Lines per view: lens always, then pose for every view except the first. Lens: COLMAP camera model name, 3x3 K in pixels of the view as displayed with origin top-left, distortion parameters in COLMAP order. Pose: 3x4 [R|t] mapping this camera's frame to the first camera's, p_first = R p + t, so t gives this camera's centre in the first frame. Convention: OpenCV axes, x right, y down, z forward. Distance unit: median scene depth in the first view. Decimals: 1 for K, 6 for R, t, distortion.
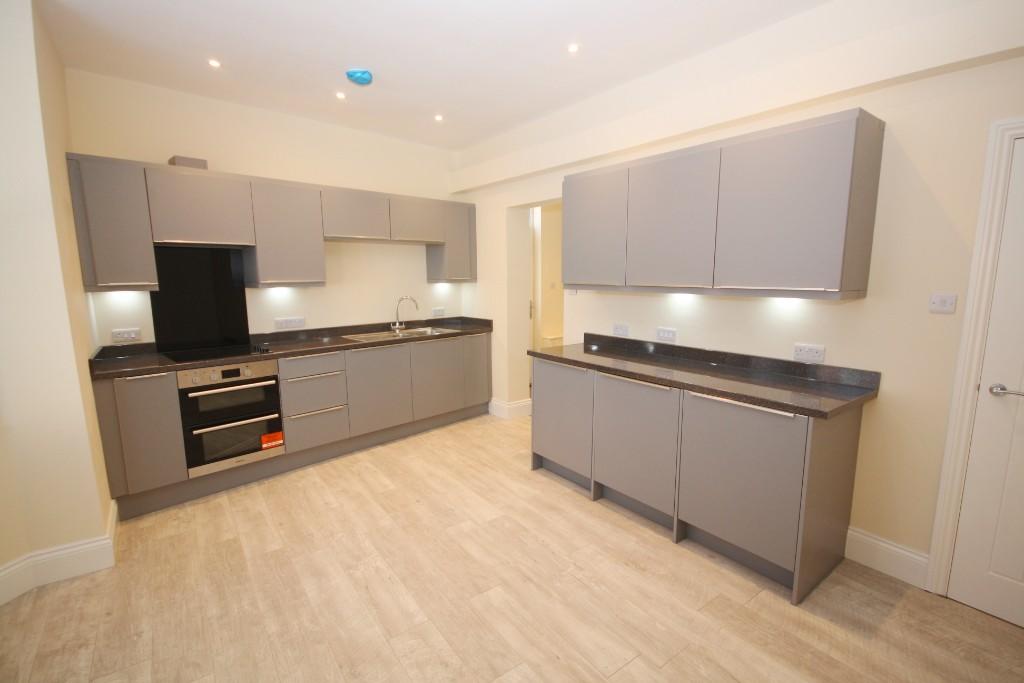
lens RADIAL K [[483.7, 0, 510.3], [0, 483.7, 351.0], [0, 0, 1]] dist [0.022214, -0.019630]
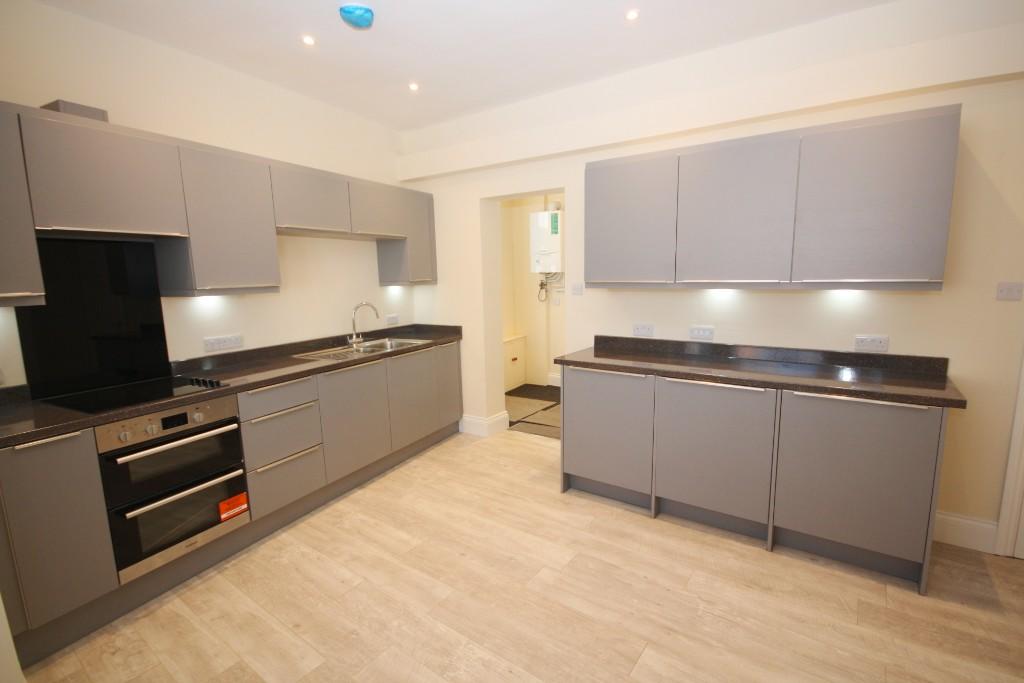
lens RADIAL K [[483.7, 0, 510.3], [0, 483.7, 351.0], [0, 0, 1]] dist [0.022214, -0.019630]
pose [[0.950348, -0.062155, 0.304919, -0.324826], [0.063526, 0.997965, 0.005436, -0.026401], [-0.304637, 0.014205, 0.952363, 0.194046]]
